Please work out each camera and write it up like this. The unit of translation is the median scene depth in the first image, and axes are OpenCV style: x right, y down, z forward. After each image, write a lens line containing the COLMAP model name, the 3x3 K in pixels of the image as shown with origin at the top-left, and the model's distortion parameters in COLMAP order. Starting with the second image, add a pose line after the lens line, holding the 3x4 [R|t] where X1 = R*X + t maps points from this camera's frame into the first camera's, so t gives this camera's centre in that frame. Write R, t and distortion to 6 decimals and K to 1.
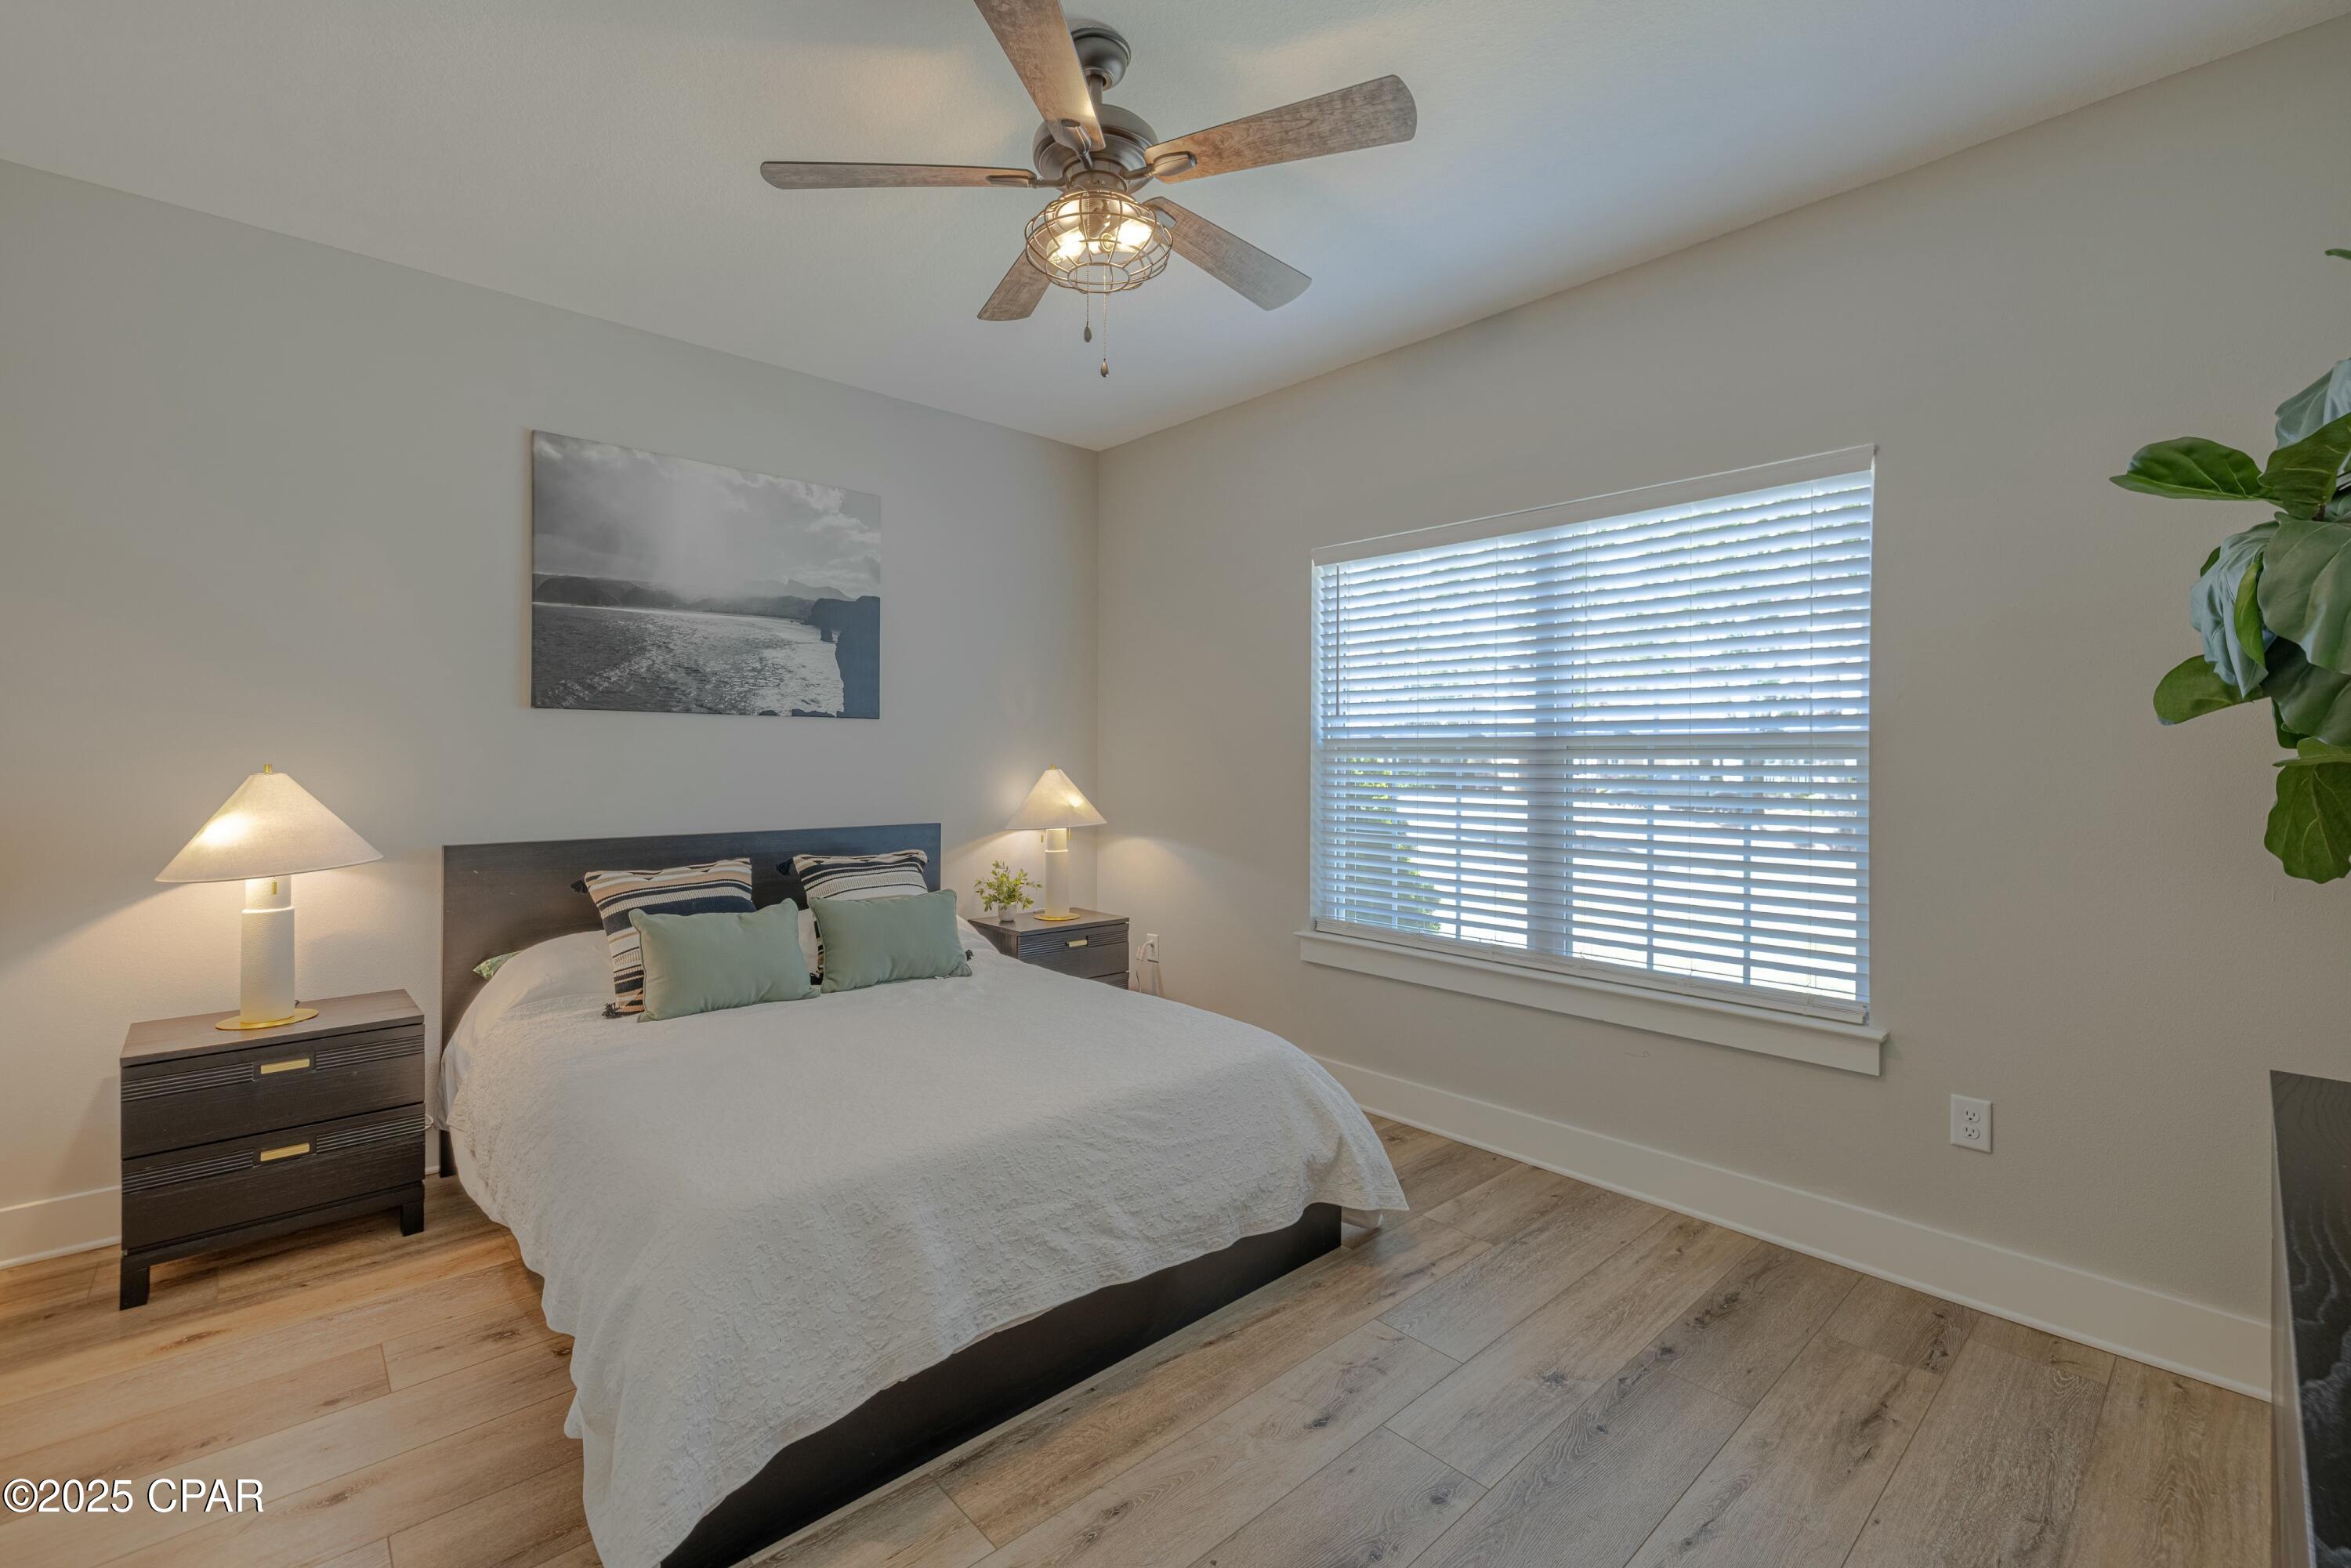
lens RADIAL K [[995.0, 0, 1228.3], [0, 995.0, 752.9], [0, 0, 1]] dist [0.002286, -0.000535]
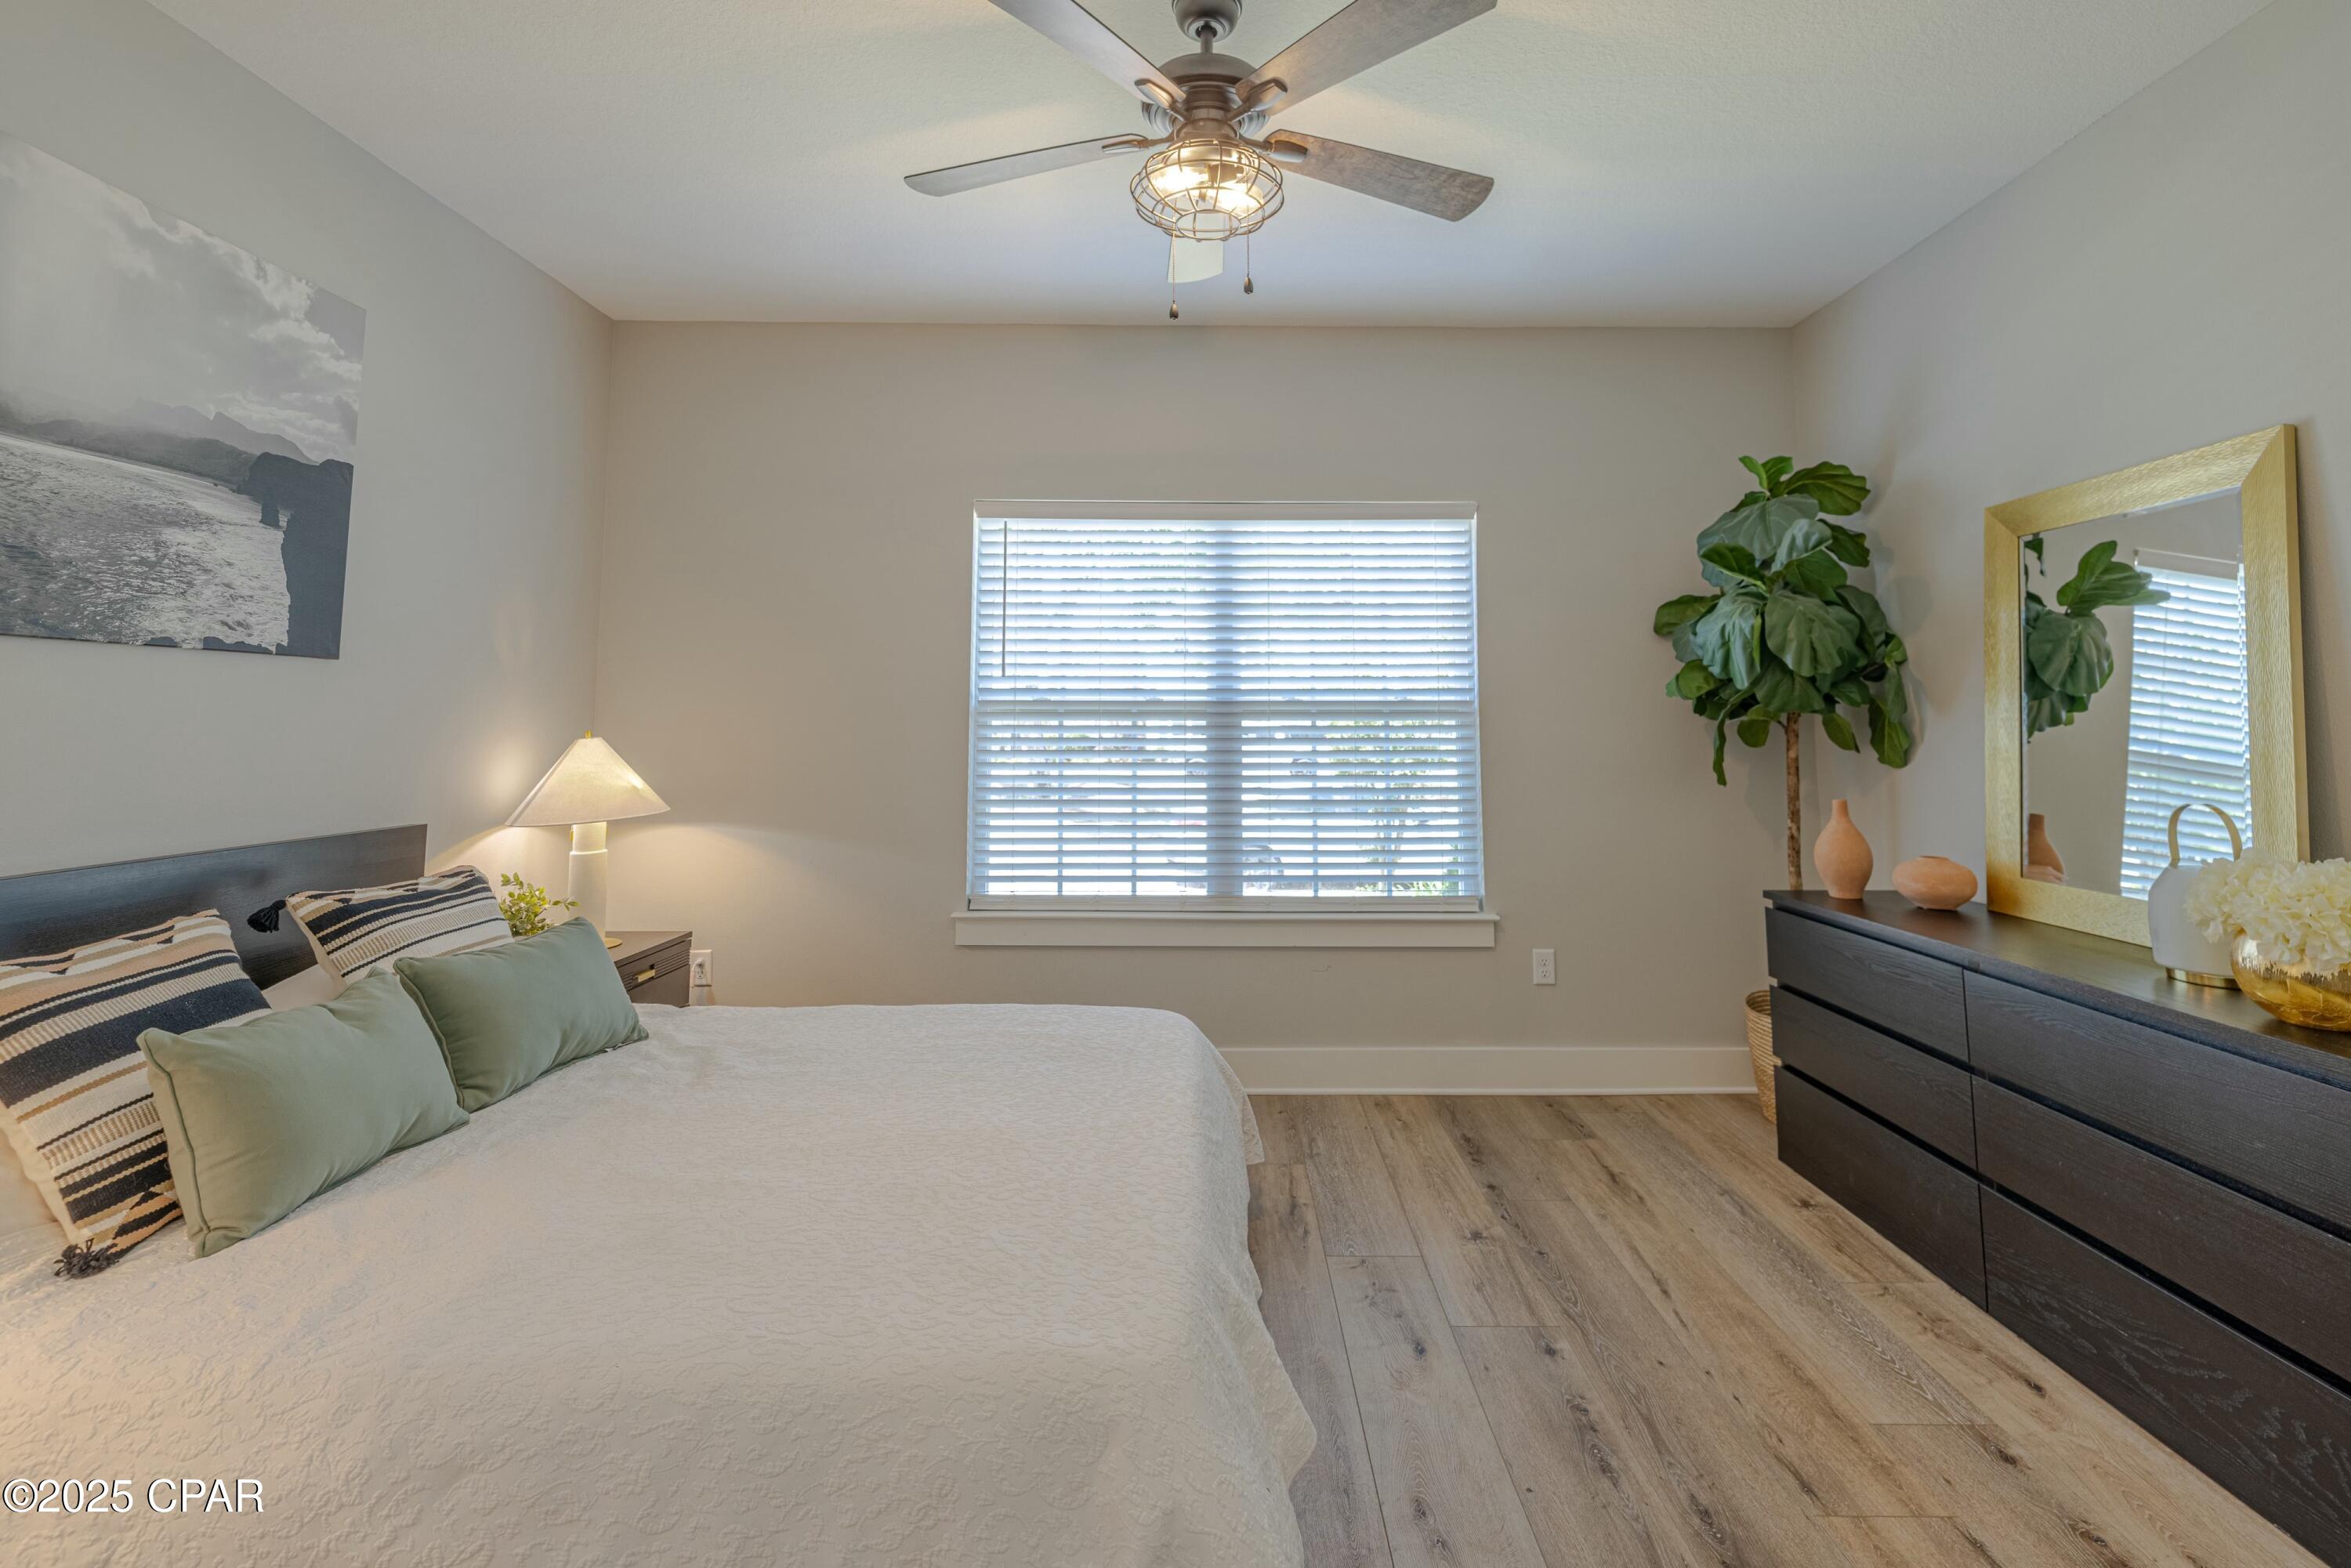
lens RADIAL K [[995.0, 0, 1224.1], [0, 995.0, 626.9], [0, 0, 1]] dist [0.002286, -0.000535]
pose [[0.692003, 0.064682, 0.718991, -0.454431], [-0.001291, 0.996087, -0.088368, -0.000408], [-0.721894, 0.060222, 0.689379, 0.195341]]
